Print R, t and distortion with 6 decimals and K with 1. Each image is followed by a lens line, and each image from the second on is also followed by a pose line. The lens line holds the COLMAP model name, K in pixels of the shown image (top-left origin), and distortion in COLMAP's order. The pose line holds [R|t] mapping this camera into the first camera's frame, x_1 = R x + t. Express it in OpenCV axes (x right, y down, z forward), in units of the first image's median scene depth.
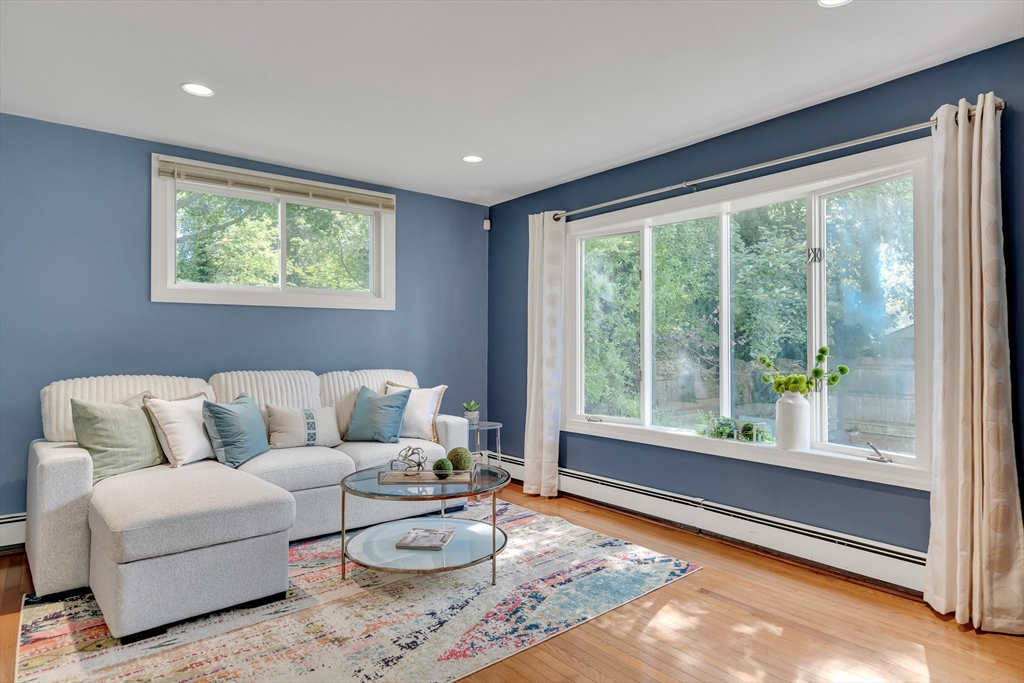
lens RADIAL K [[592.2, 0, 507.4], [0, 592.2, 343.7], [0, 0, 1]] dist [0.006907, -0.003881]
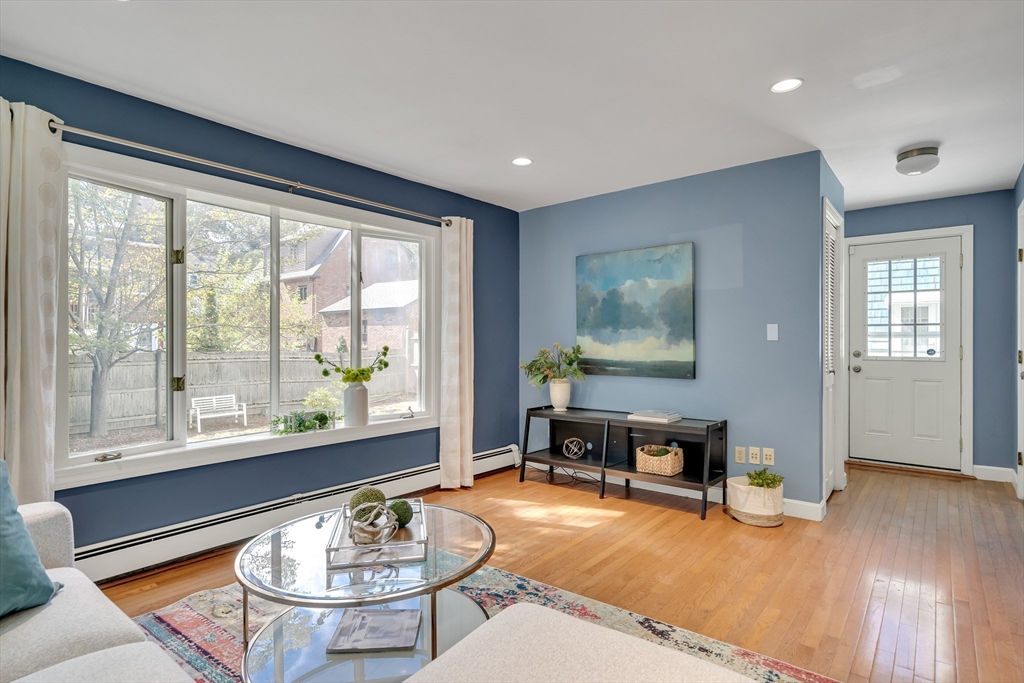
lens RADIAL K [[543.2, 0, 504.9], [0, 543.2, 336.8], [0, 0, 1]] dist [0.013381, -0.000459]
pose [[-0.222093, 0.011937, 0.974953, -0.791624], [-0.000257, 0.999924, -0.012302, 0.000840], [-0.975026, -0.002982, -0.222073, 1.008445]]
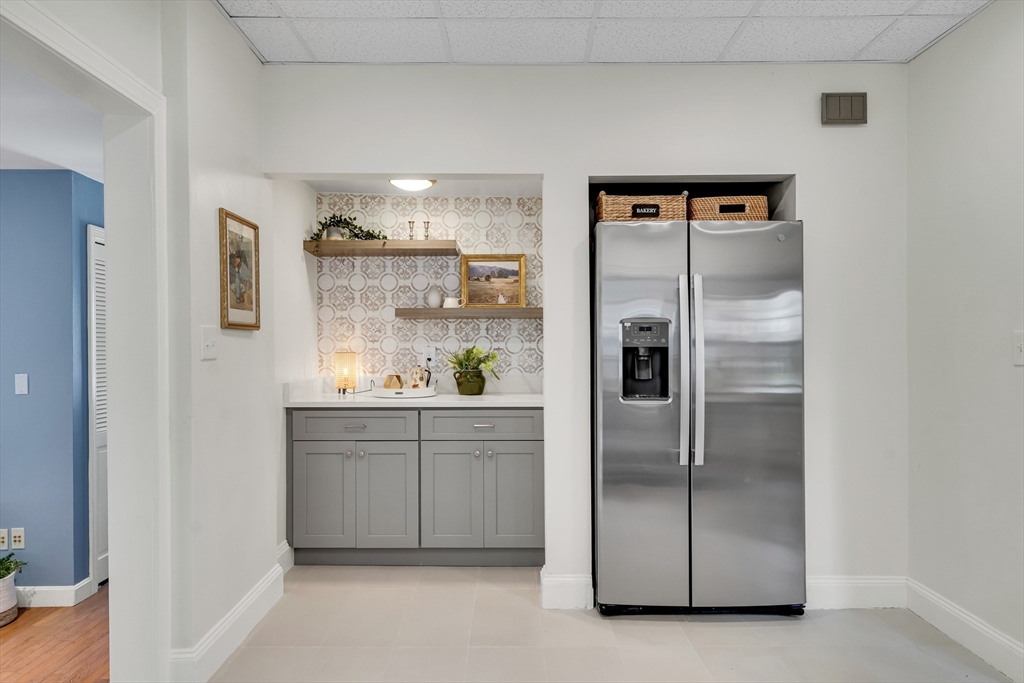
lens RADIAL K [[650.2, 0, 513.7], [0, 650.2, 349.6], [0, 0, 1]] dist [0.003609, 0.004180]
pose [[-0.799687, 0.006549, 0.600382, -1.158685], [0.010199, 0.999944, 0.002679, -0.081264], [-0.600331, 0.008266, -0.799709, 0.557061]]
